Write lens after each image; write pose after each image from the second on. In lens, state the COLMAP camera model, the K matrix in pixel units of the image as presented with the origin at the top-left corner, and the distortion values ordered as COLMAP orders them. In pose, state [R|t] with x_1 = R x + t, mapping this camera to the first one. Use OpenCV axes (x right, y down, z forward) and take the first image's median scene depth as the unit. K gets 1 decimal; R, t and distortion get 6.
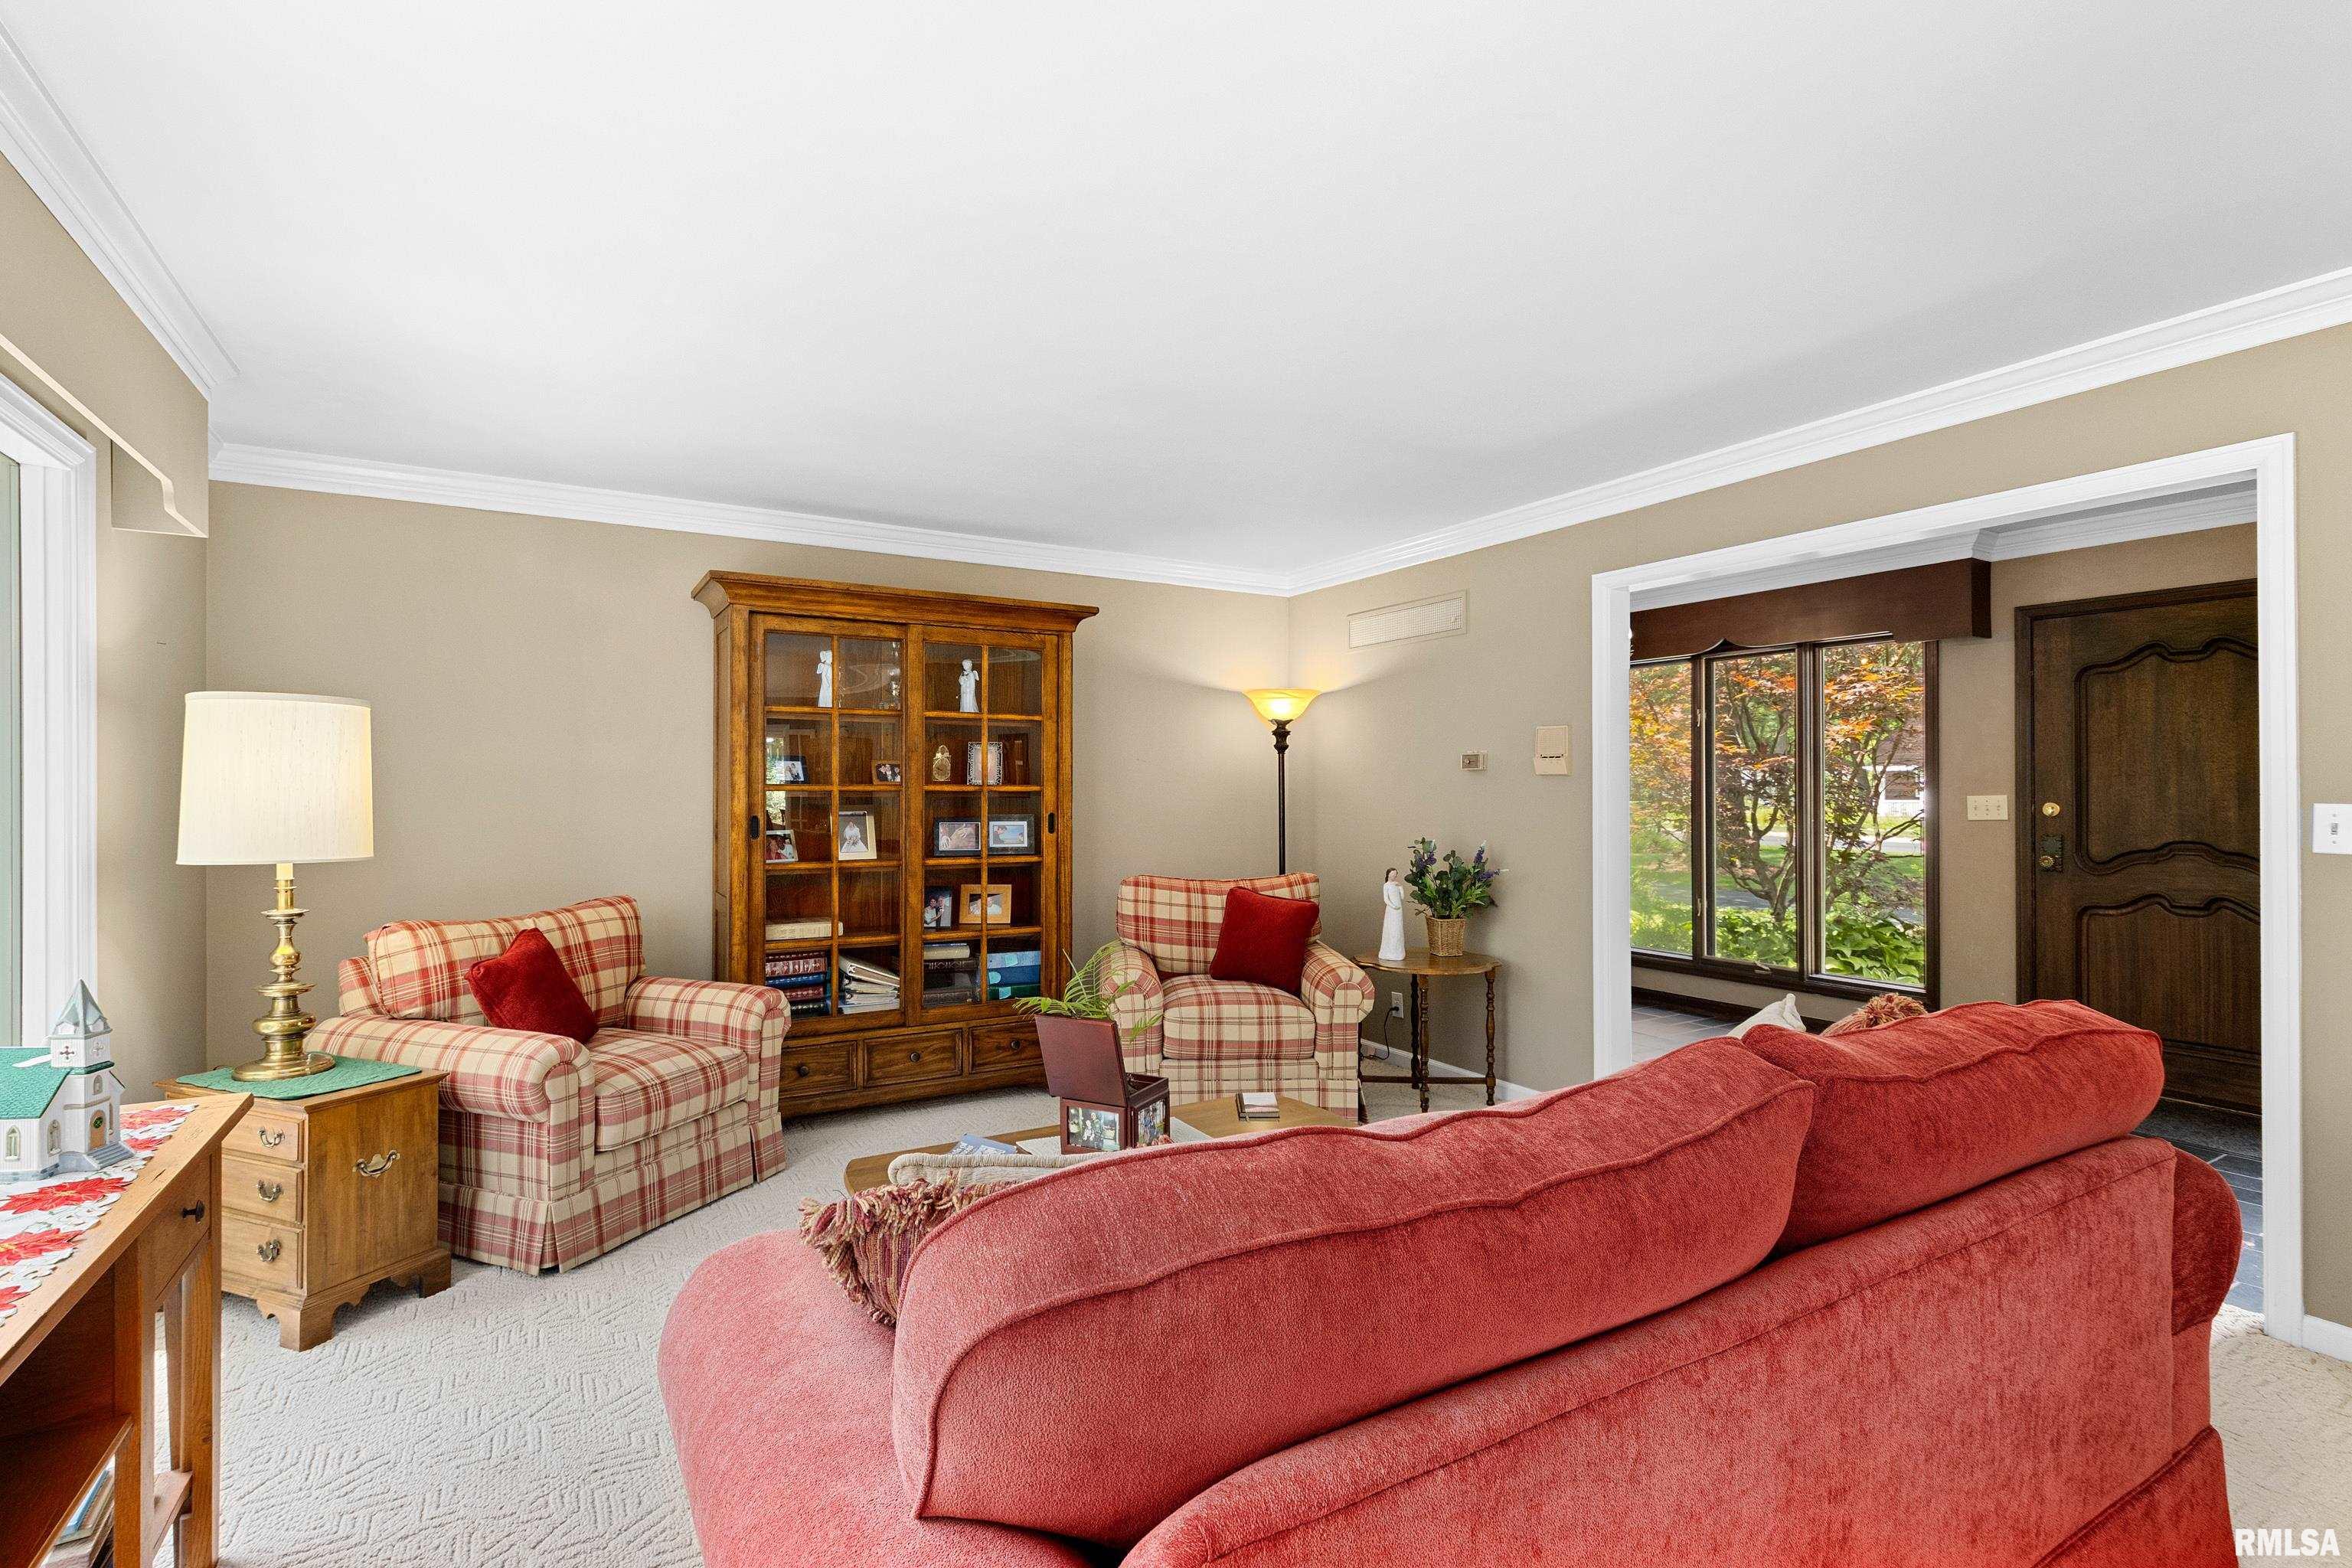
lens RADIAL K [[1102.0, 0, 1164.7], [0, 1102.0, 785.0], [0, 0, 1]] dist [-0.007355, 0.001608]
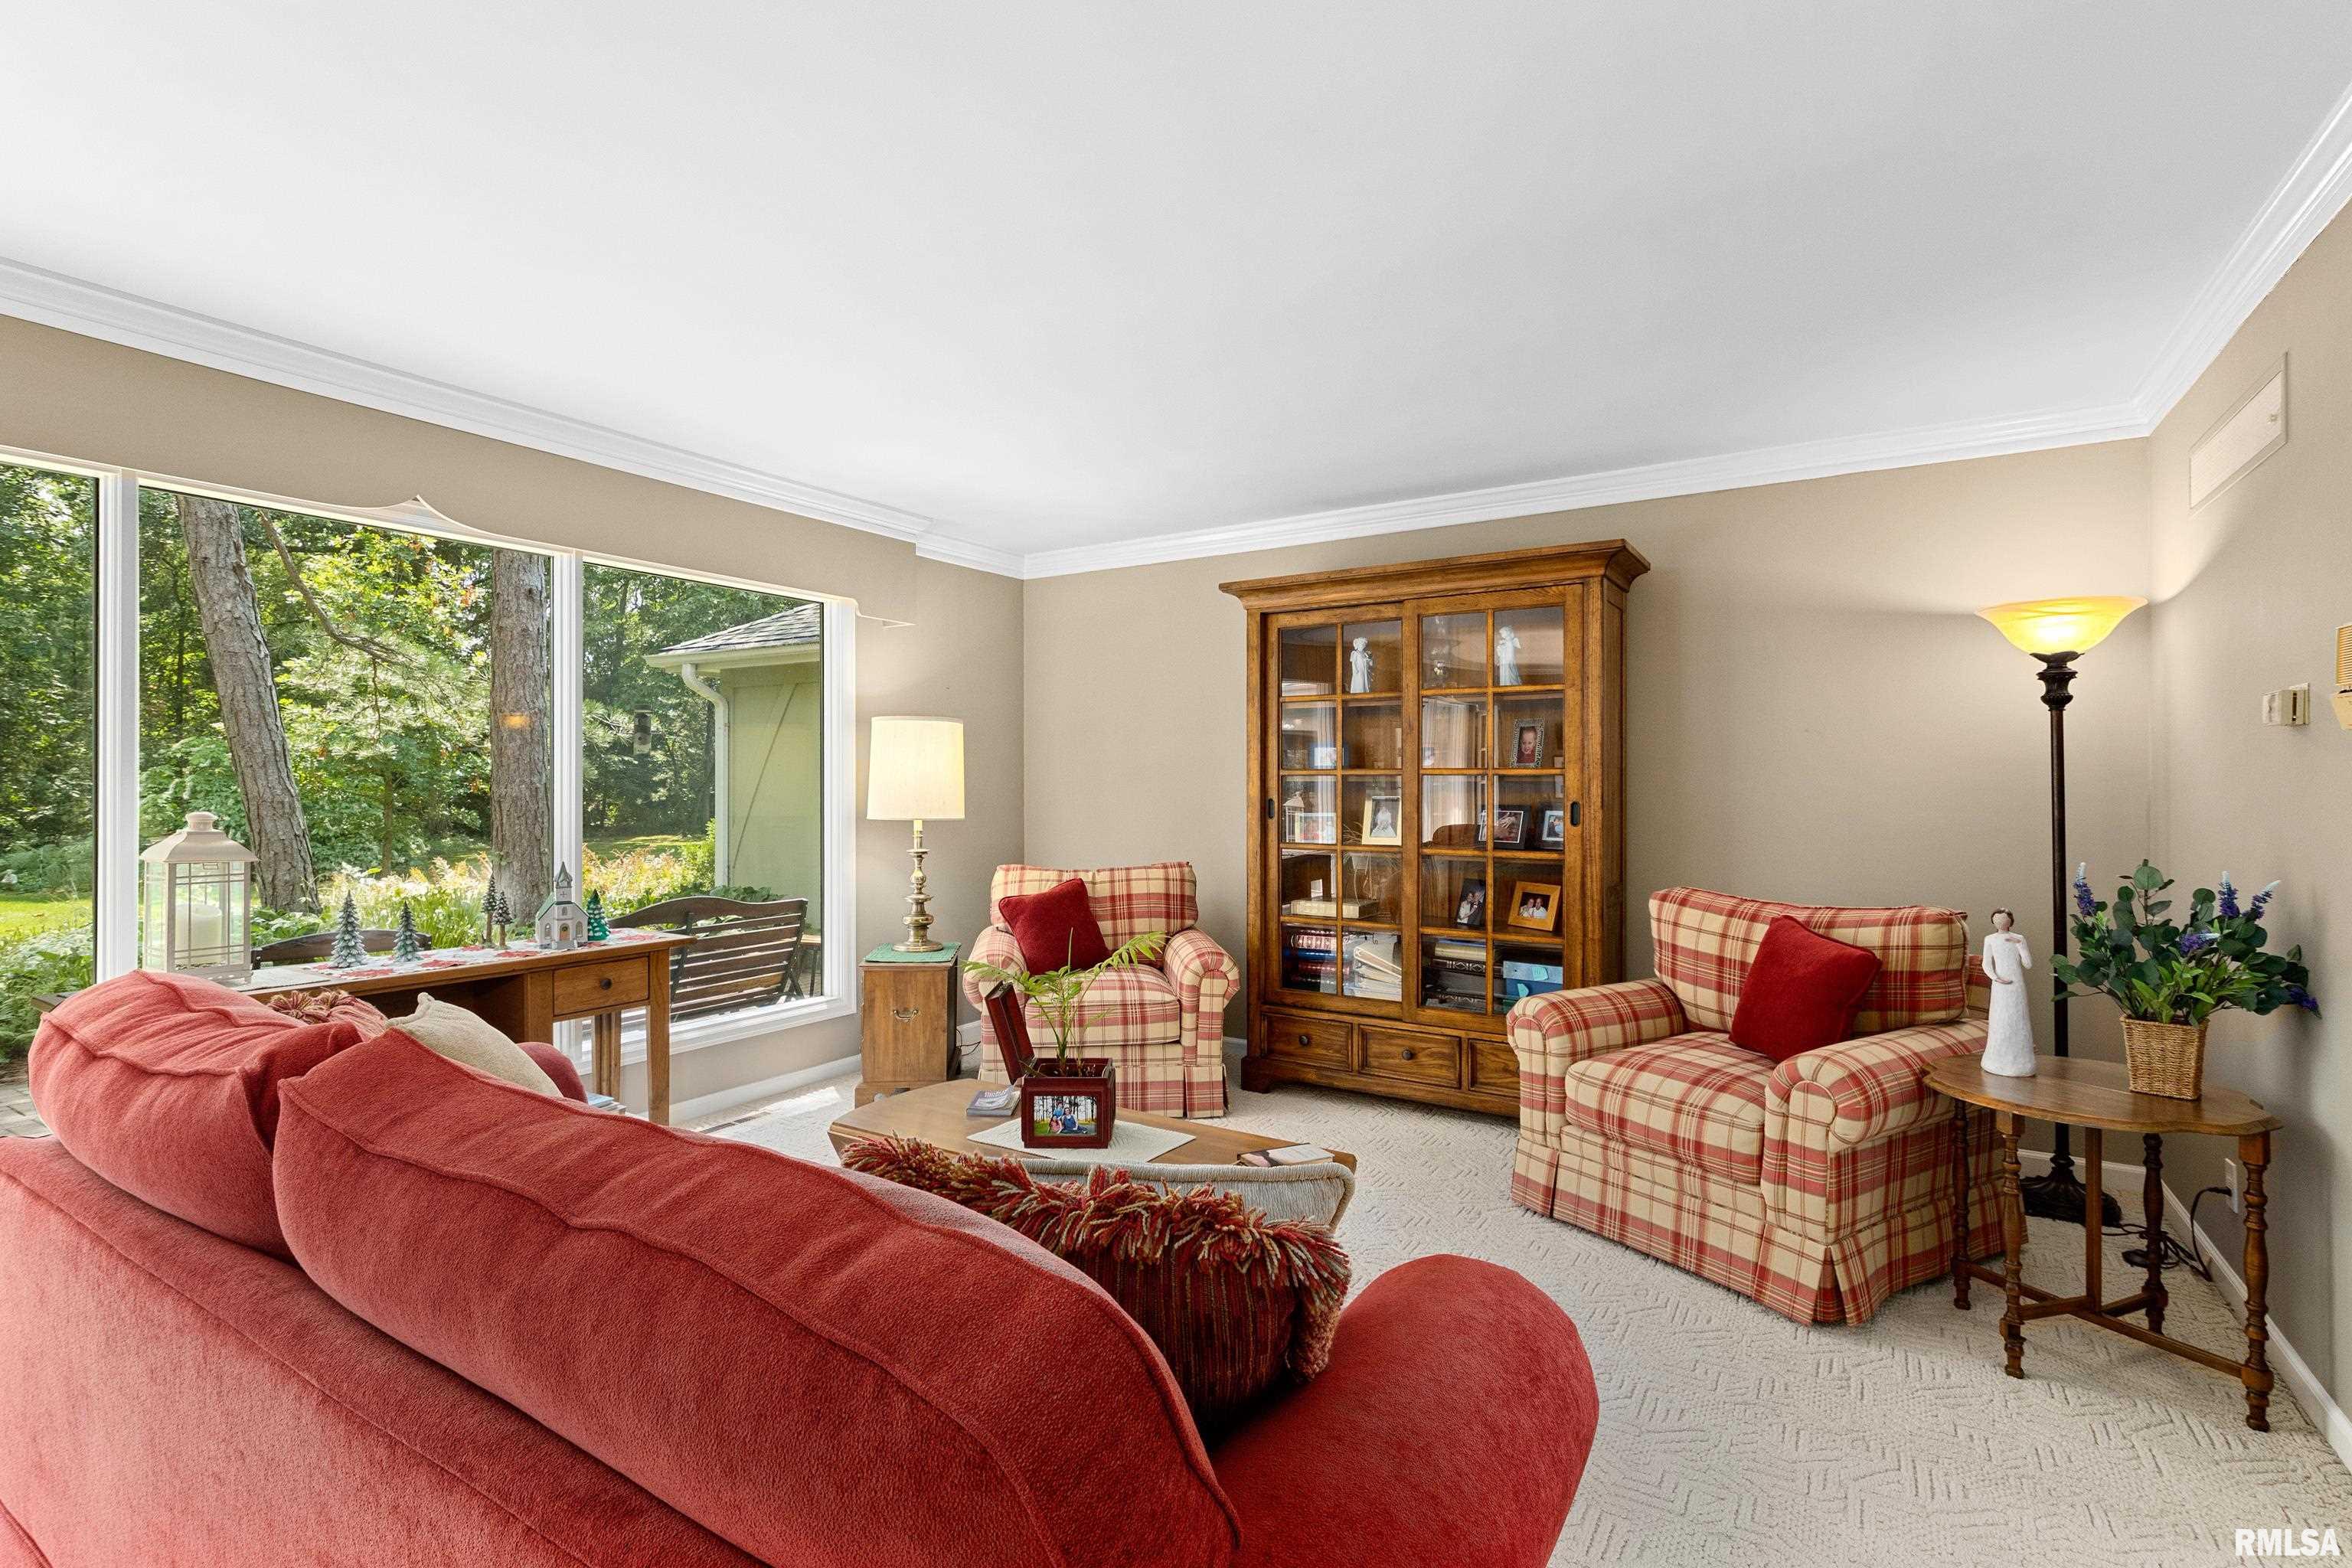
lens RADIAL K [[1102.0, 0, 1161.2], [0, 1102.0, 780.4], [0, 0, 1]] dist [-0.007355, 0.001608]
pose [[0.452838, -0.000125, -0.891593, 0.527725], [0.005142, 0.999984, 0.002471, 0.006603], [0.891578, -0.005703, 0.452832, 0.382533]]
